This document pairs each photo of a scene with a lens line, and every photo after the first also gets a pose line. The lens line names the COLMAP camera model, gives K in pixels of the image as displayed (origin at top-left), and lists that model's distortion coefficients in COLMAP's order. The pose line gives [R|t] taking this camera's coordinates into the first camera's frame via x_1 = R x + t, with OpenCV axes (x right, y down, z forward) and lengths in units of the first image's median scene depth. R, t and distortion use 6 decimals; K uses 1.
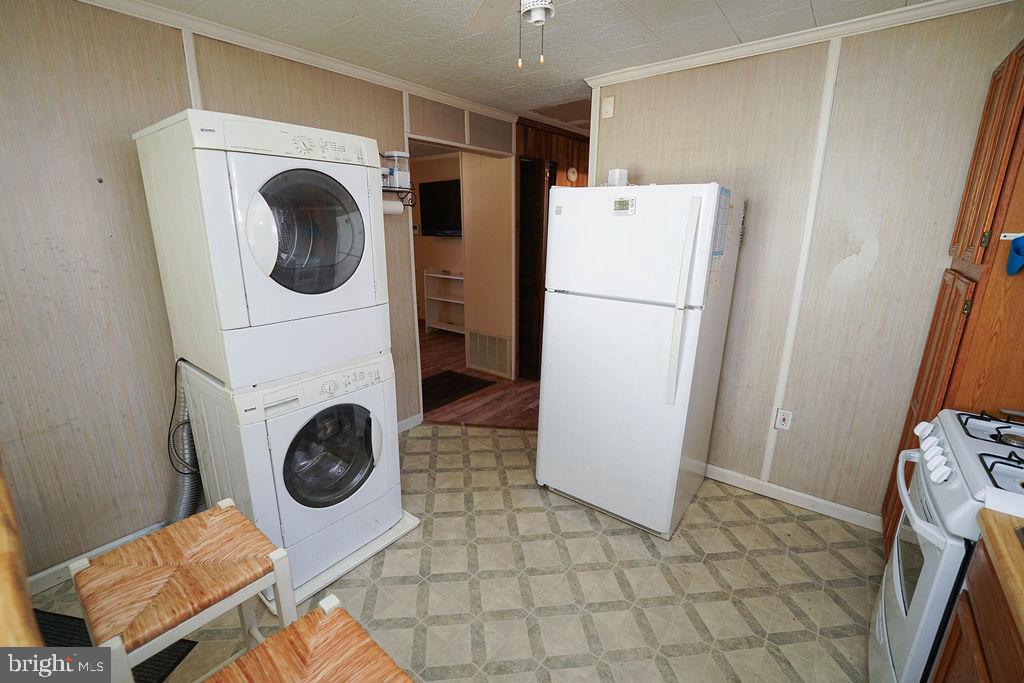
lens RADIAL K [[457.7, 0, 510.9], [0, 457.7, 336.5], [0, 0, 1]] dist [-0.005792, -0.000948]
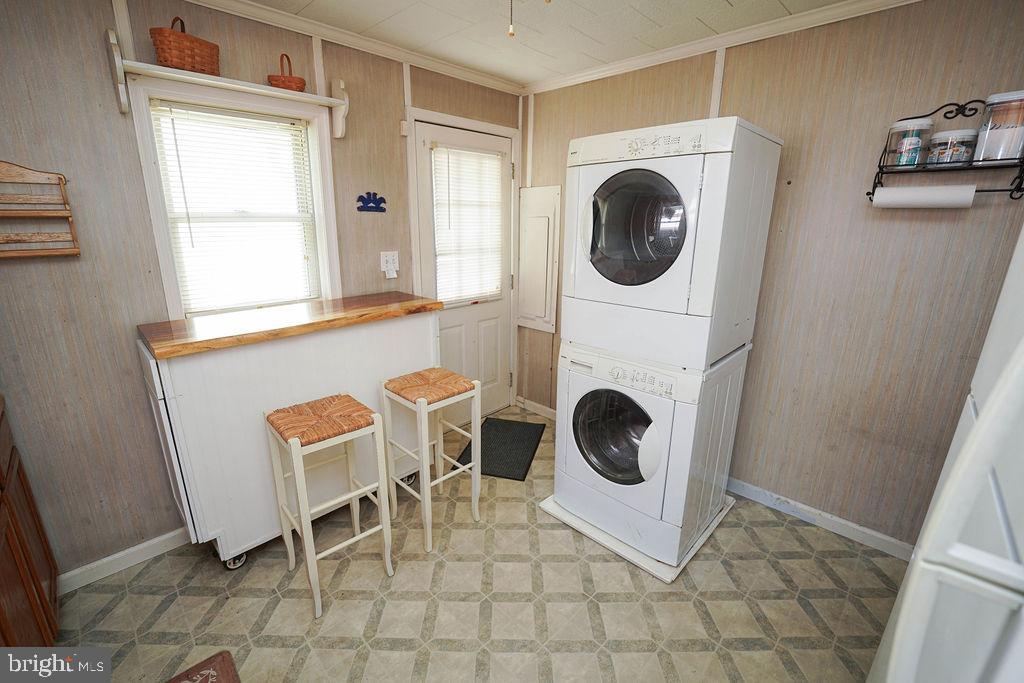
lens RADIAL K [[431.0, 0, 482.6], [0, 431.0, 342.0], [0, 0, 1]] dist [-0.021769, 0.001645]
pose [[-0.161876, 0.257057, -0.952742, 0.703186], [-0.234022, 0.927934, 0.290126, -0.212345], [0.958660, 0.269928, -0.090053, 0.906177]]
